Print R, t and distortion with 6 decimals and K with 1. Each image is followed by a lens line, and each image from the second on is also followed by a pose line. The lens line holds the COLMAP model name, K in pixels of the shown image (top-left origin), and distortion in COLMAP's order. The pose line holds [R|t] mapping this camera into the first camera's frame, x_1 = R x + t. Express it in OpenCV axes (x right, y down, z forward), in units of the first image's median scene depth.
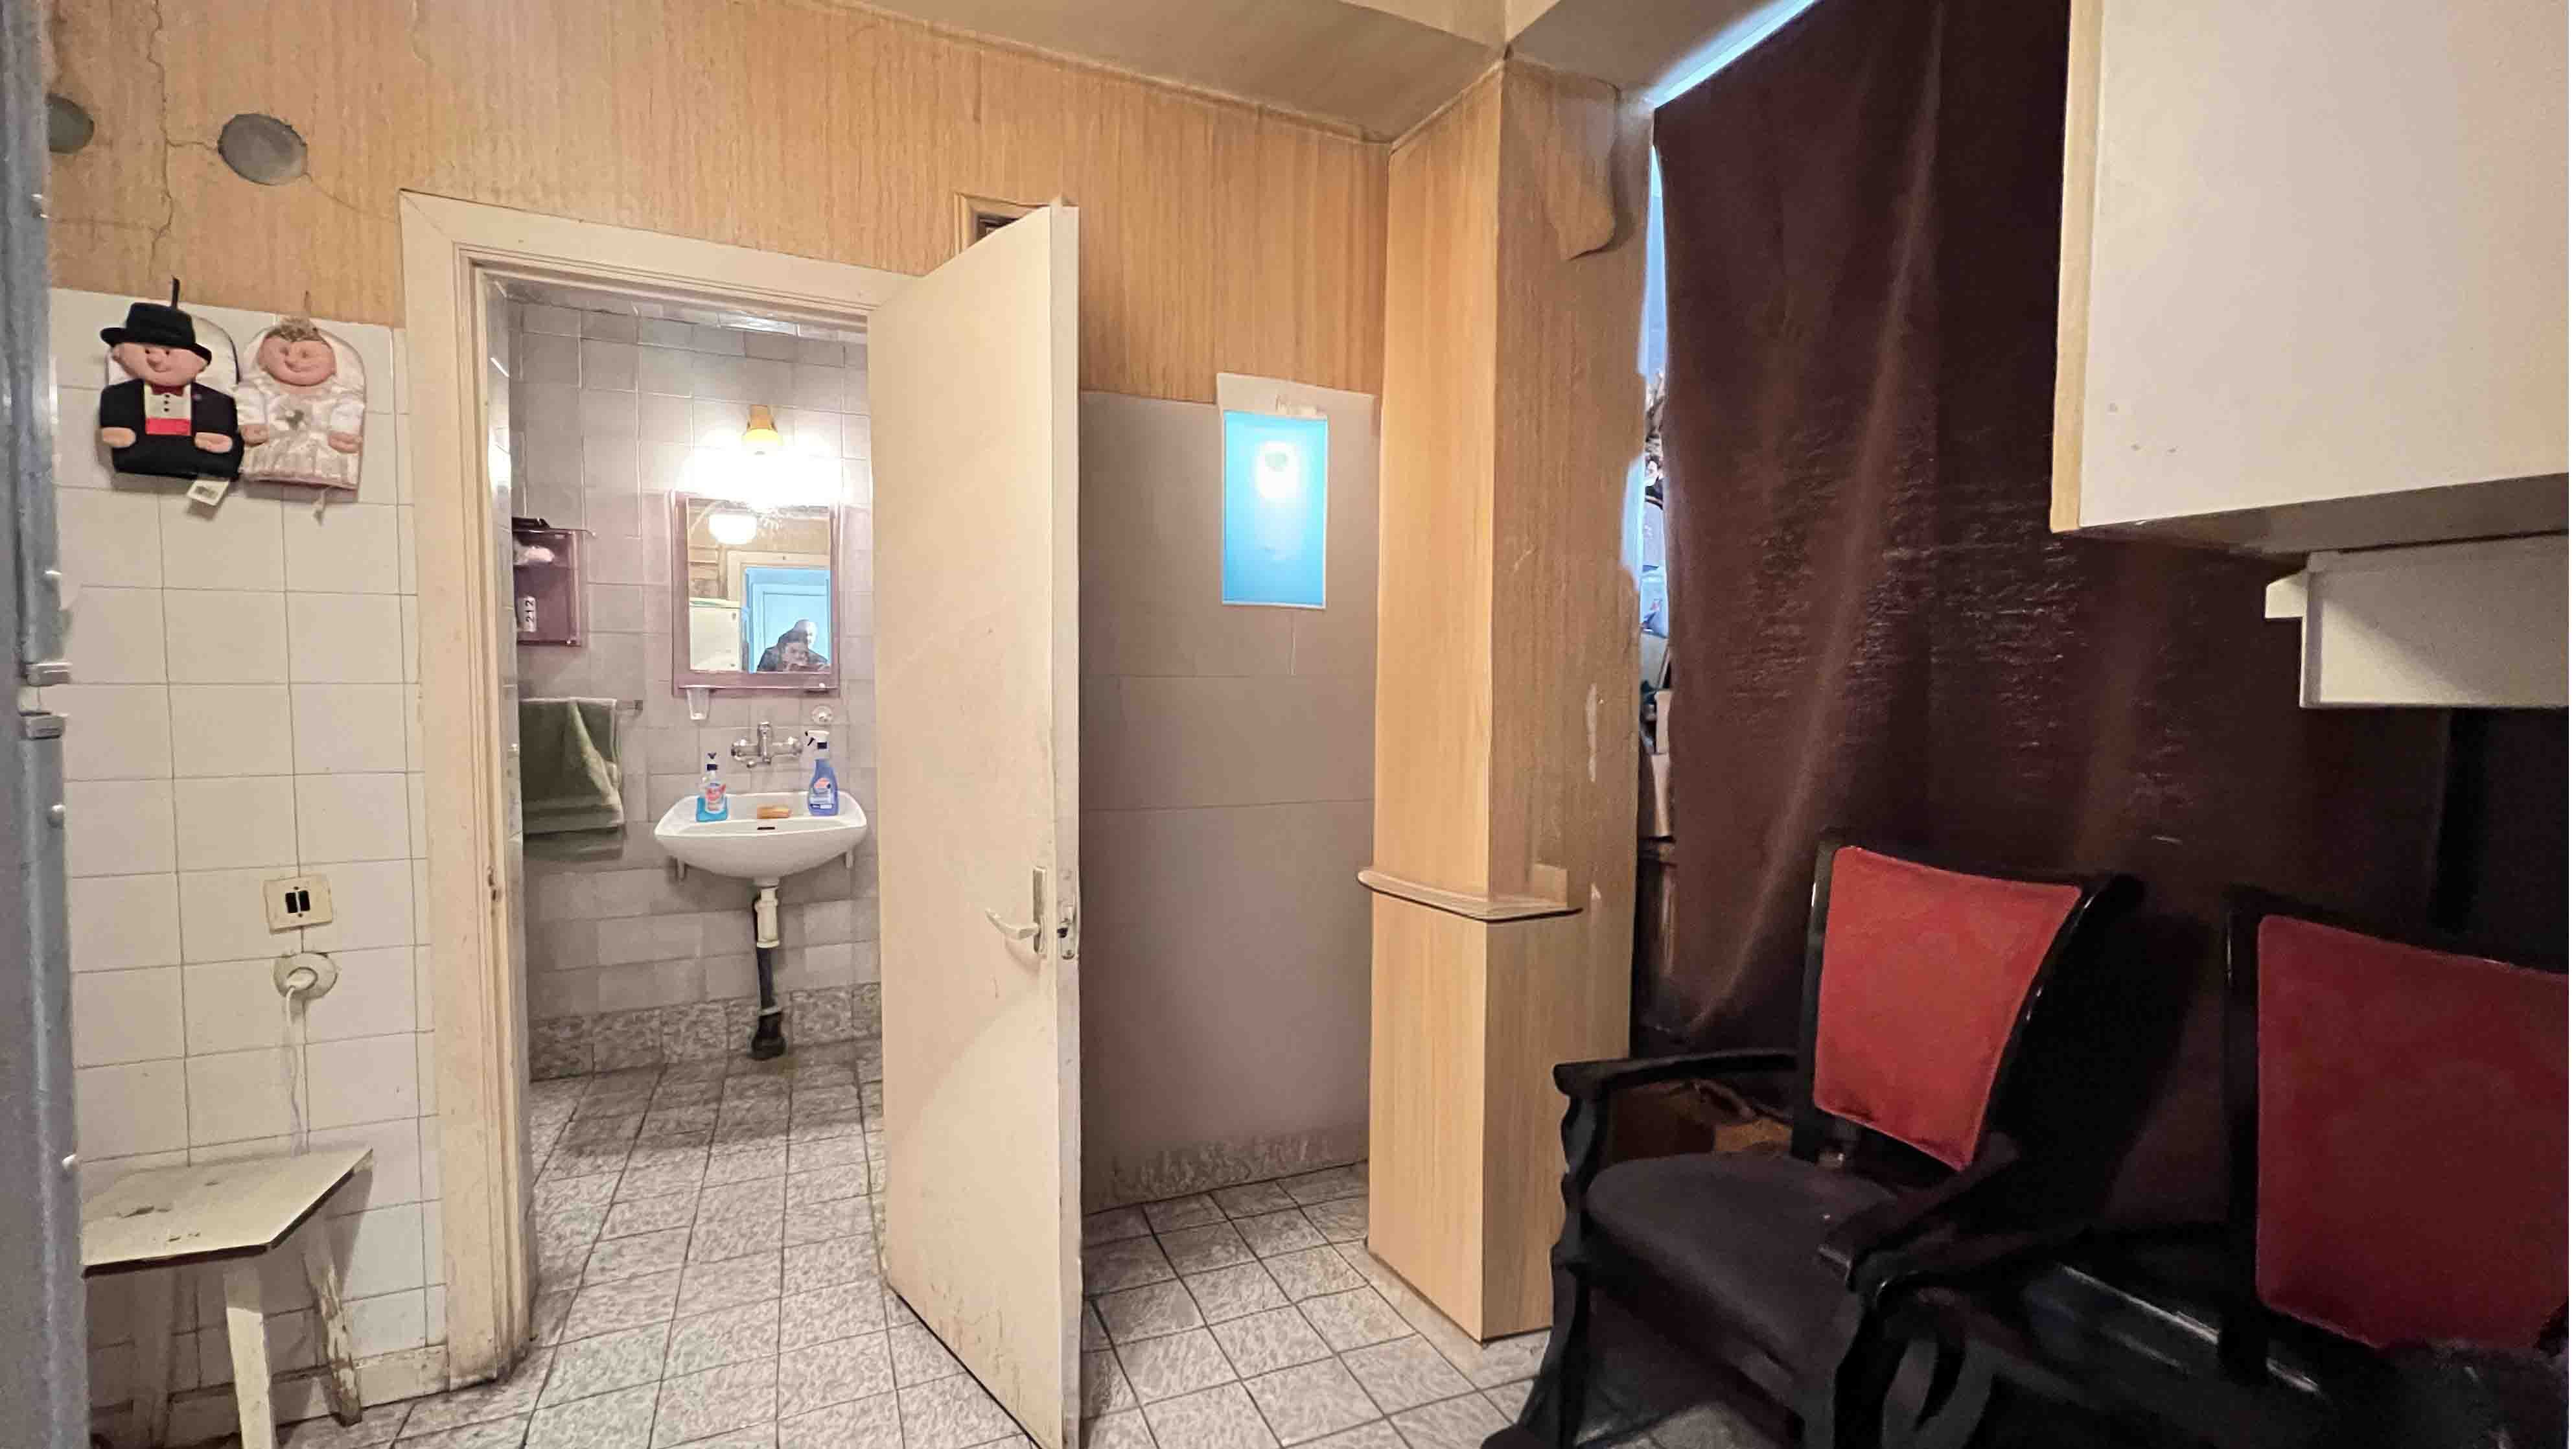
lens RADIAL K [[1033.0, 0, 1271.4], [0, 1033.0, 734.4], [0, 0, 1]] dist [-0.002434, -0.000095]
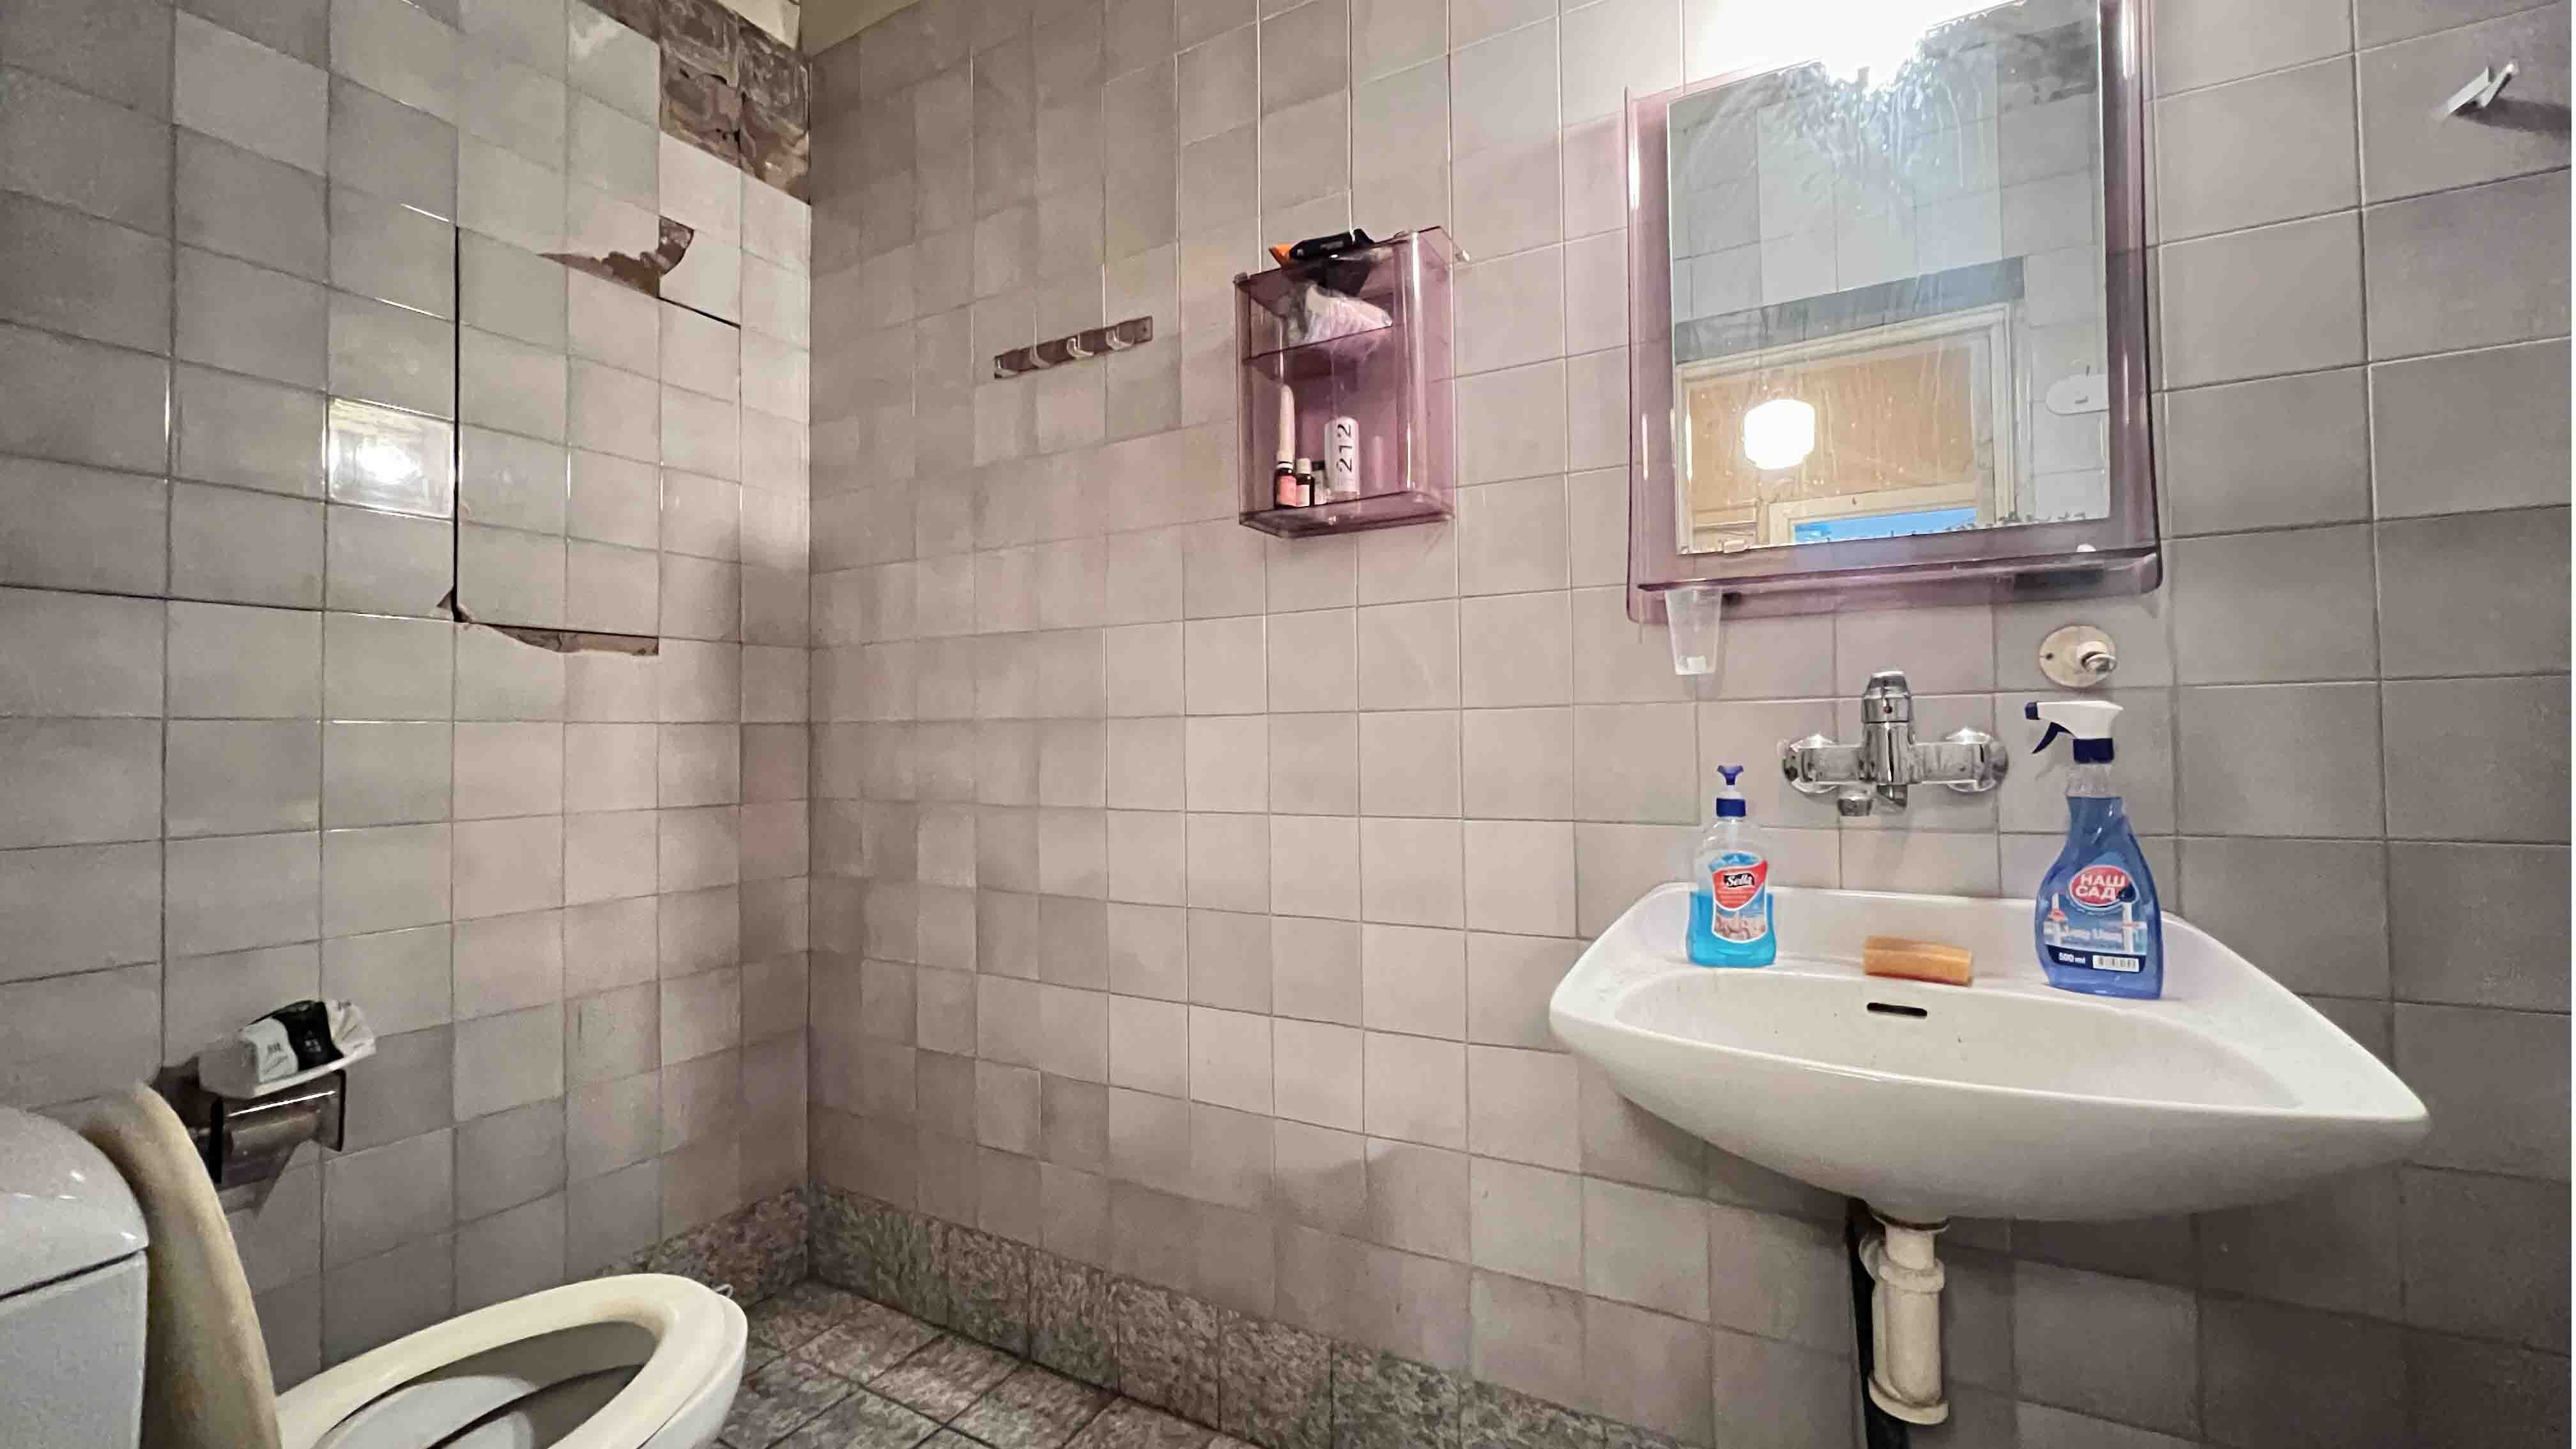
lens RADIAL K [[1033.0, 0, 1268.1], [0, 1033.0, 716.4], [0, 0, 1]] dist [-0.002434, -0.000095]
pose [[0.610068, -0.027914, -0.791857, -0.357086], [-0.022255, 0.998381, -0.052340, 0.022194], [0.792037, 0.049553, 0.608459, 0.656591]]
